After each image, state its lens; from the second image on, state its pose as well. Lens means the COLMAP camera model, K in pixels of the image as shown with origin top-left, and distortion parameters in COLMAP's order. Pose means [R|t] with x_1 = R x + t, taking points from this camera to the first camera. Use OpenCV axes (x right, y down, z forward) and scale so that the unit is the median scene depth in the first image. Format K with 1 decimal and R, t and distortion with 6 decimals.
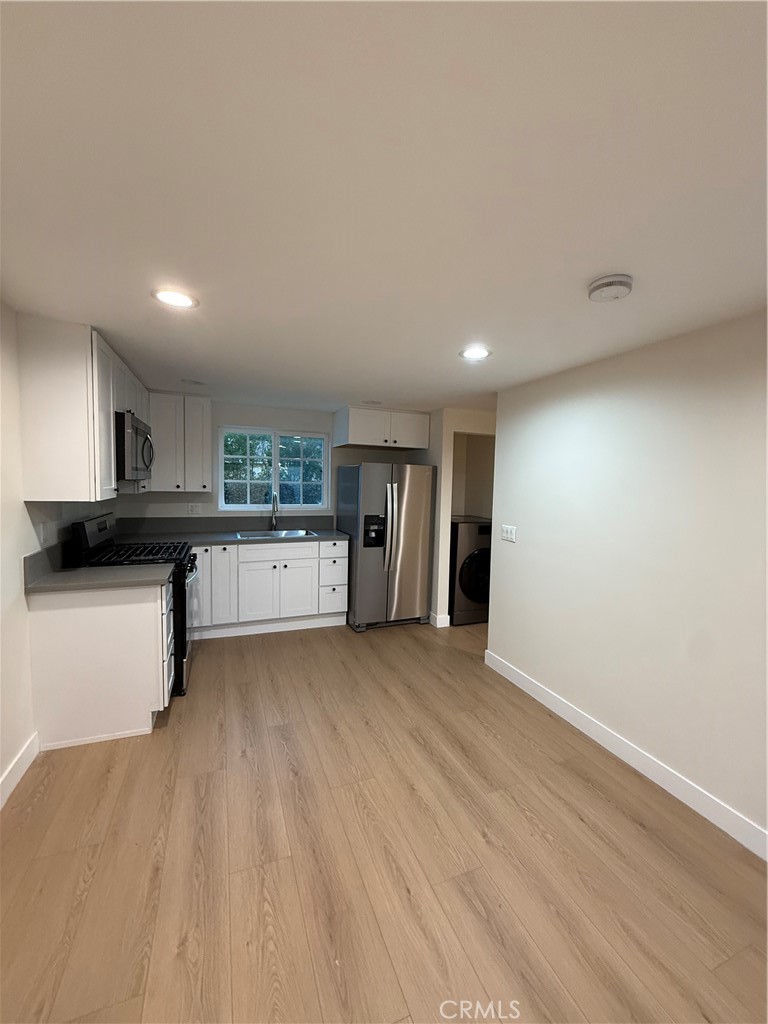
lens RADIAL K [[410.4, 0, 382.7], [0, 410.4, 507.1], [0, 0, 1]] dist [0.002097, 0.000041]
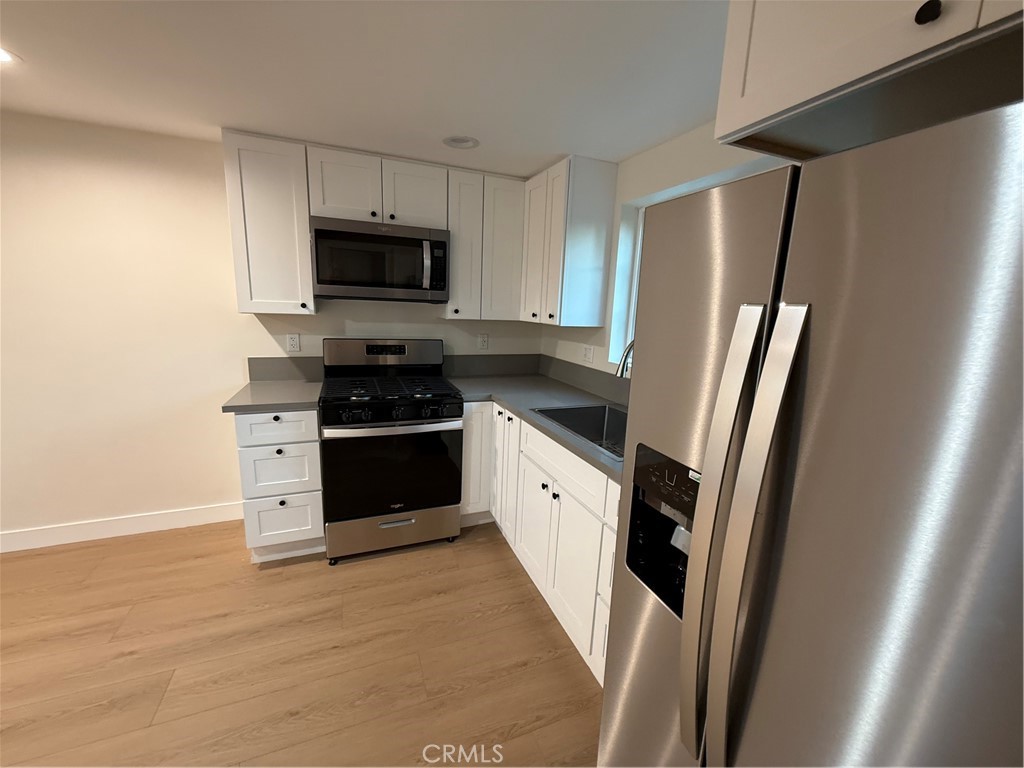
lens RADIAL K [[410.4, 0, 509.6], [0, 410.4, 382.7], [0, 0, 1]] dist [0.002097, 0.000041]
pose [[0.002521, 0.162459, -0.986712, 0.241708], [-0.102135, 0.981597, 0.161356, -0.058057], [0.994767, 0.100371, 0.019067, 1.217733]]
